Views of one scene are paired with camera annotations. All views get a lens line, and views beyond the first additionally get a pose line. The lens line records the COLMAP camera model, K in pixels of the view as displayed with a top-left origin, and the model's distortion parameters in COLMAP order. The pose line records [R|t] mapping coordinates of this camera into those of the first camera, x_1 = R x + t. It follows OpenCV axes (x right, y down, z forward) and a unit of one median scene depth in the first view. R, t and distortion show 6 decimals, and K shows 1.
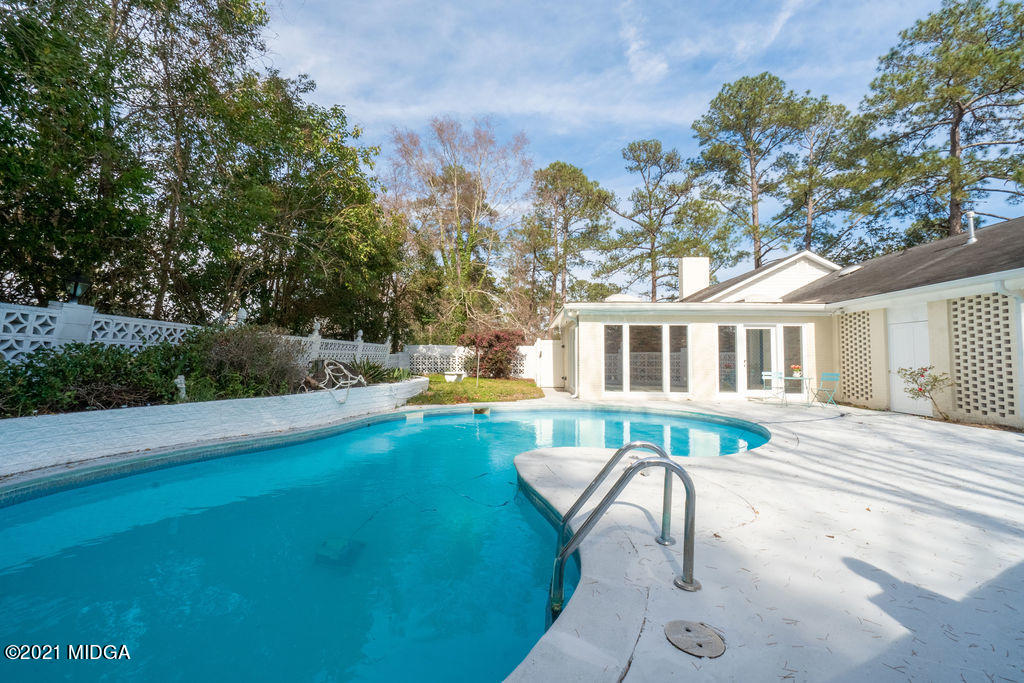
lens RADIAL K [[464.8, 0, 513.3], [0, 464.8, 361.4], [0, 0, 1]] dist [0.000109, 0.000115]
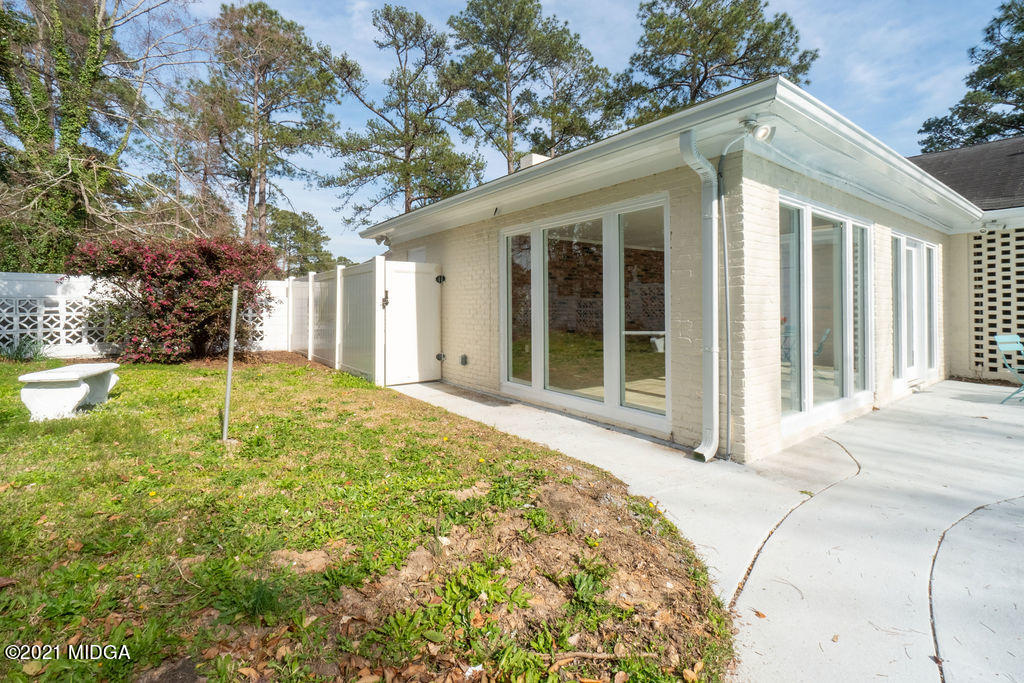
lens RADIAL K [[459.3, 0, 510.3], [0, 459.3, 308.2], [0, 0, 1]] dist [-0.001199, -0.000314]
pose [[0.775552, -0.012122, 0.631167, -0.076088], [0.010624, 0.999925, 0.006150, -0.005679], [-0.631194, 0.001936, 0.775622, 0.490783]]
